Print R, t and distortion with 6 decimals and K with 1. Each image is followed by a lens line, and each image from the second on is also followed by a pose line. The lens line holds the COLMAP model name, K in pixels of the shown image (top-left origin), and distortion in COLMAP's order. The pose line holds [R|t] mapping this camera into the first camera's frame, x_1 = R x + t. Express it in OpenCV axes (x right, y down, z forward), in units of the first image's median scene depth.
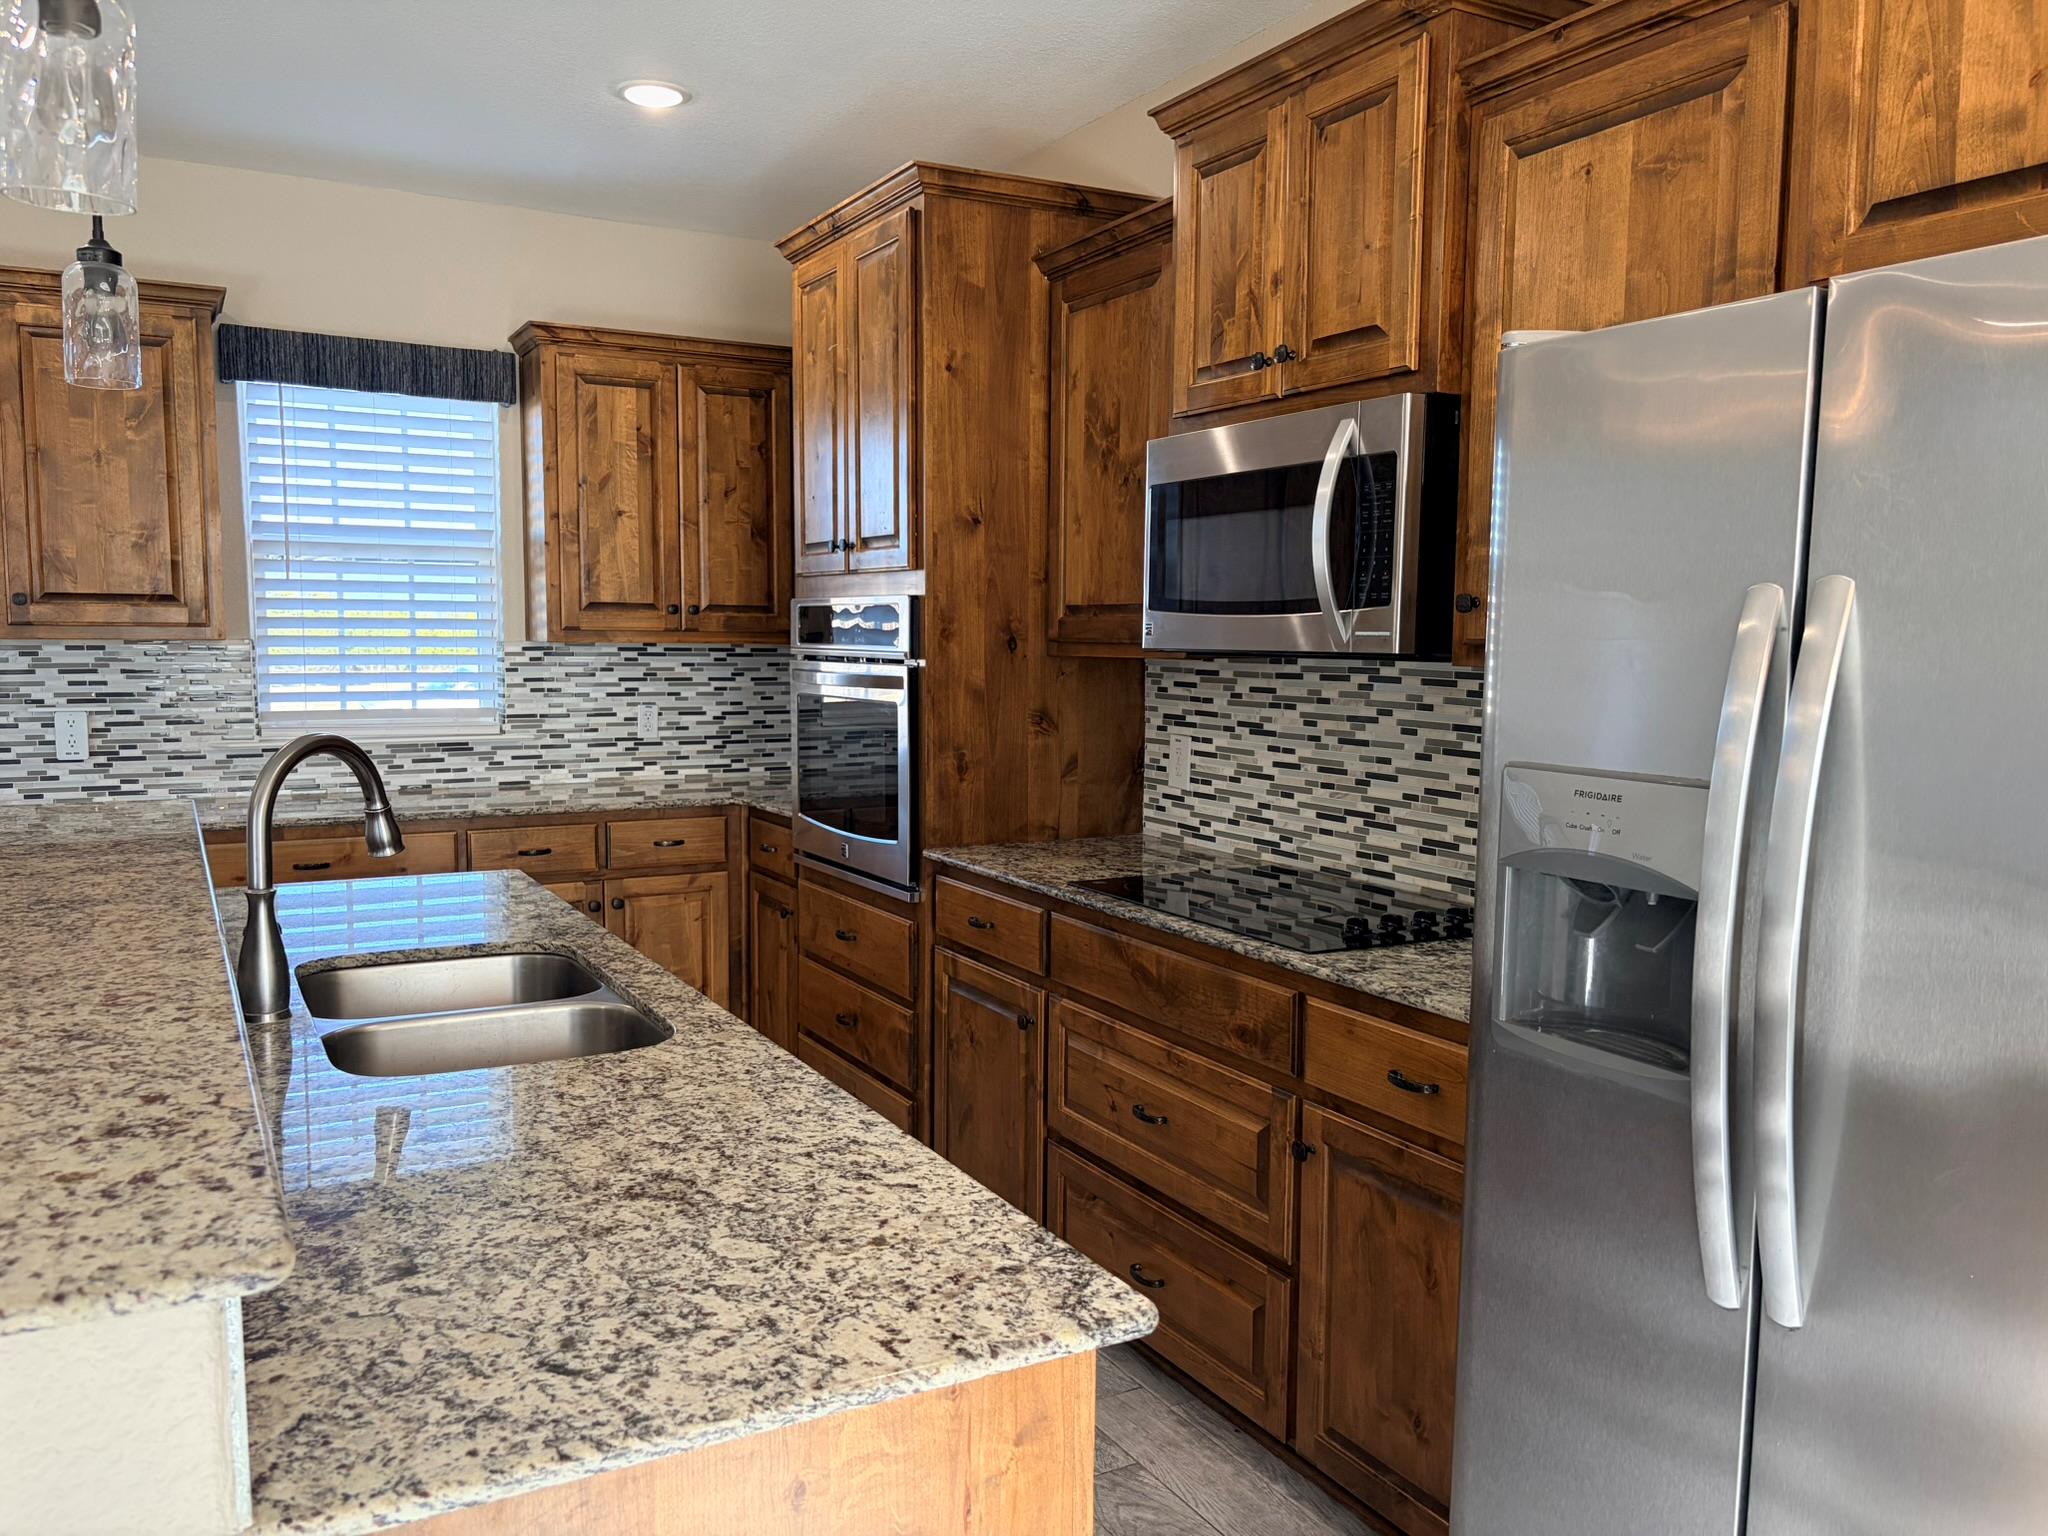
lens RADIAL K [[1554.3, 0, 1020.6], [0, 1554.3, 781.6], [0, 0, 1]] dist [0.050579, -0.058107]
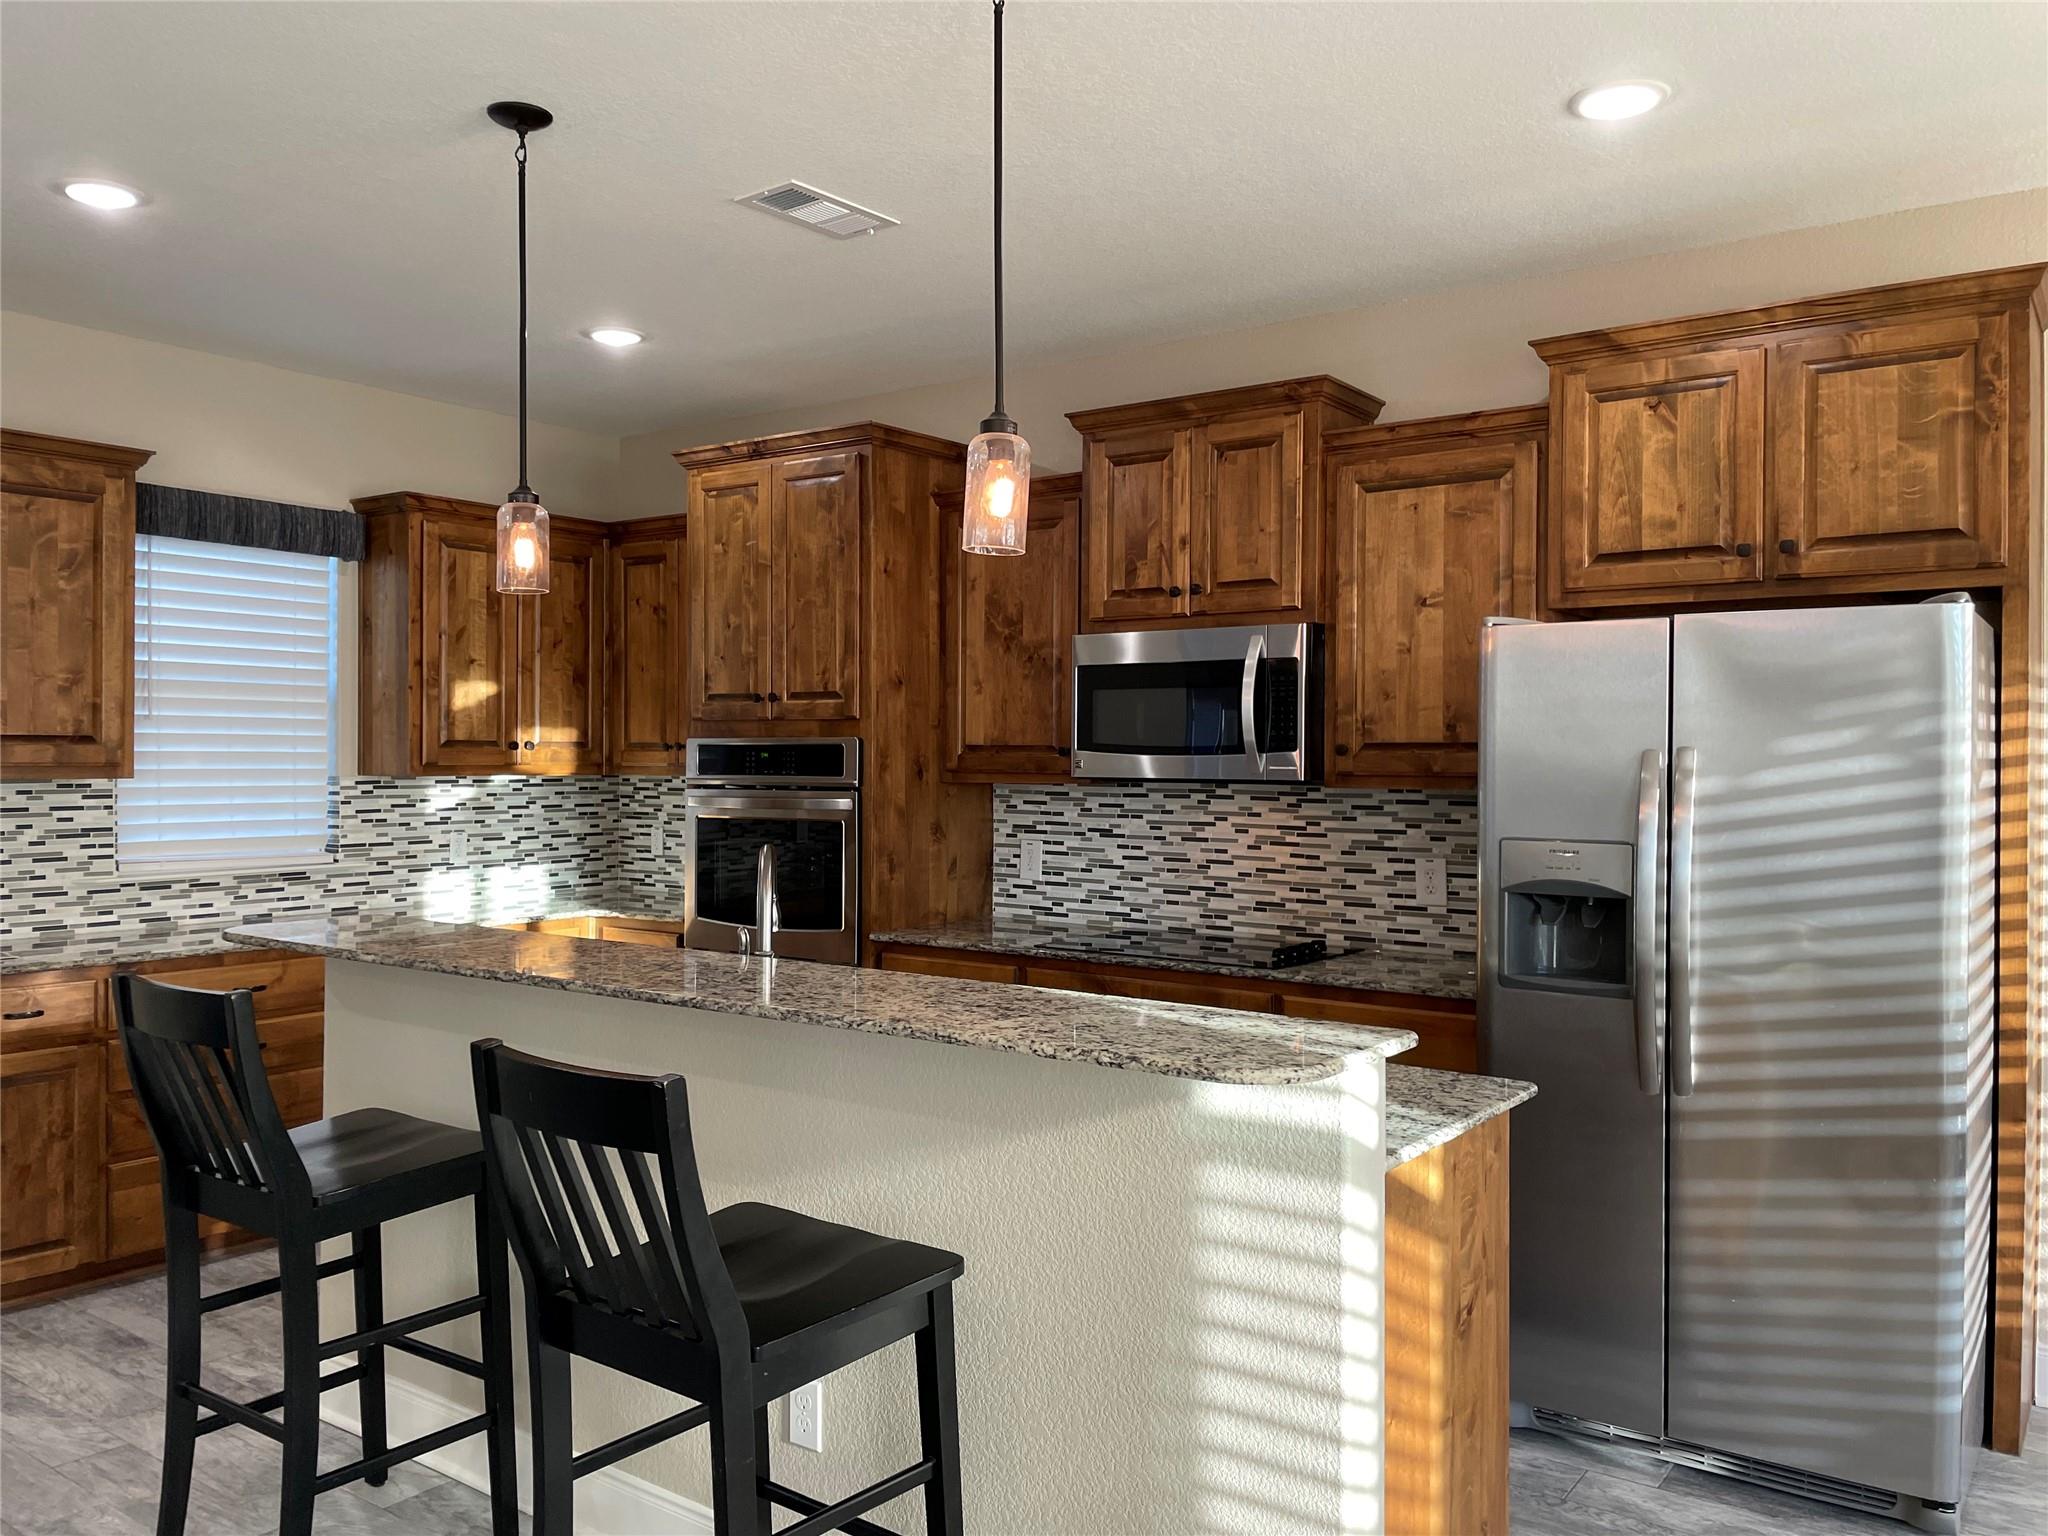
lens RADIAL K [[1560.9, 0, 1029.4], [0, 1560.9, 758.7], [0, 0, 1]] dist [0.091800, -0.120377]
pose [[0.906365, -0.005086, 0.422465, -0.498769], [0.043966, 0.995634, -0.082339, 0.012089], [-0.420202, 0.093203, 0.902632, -0.248170]]
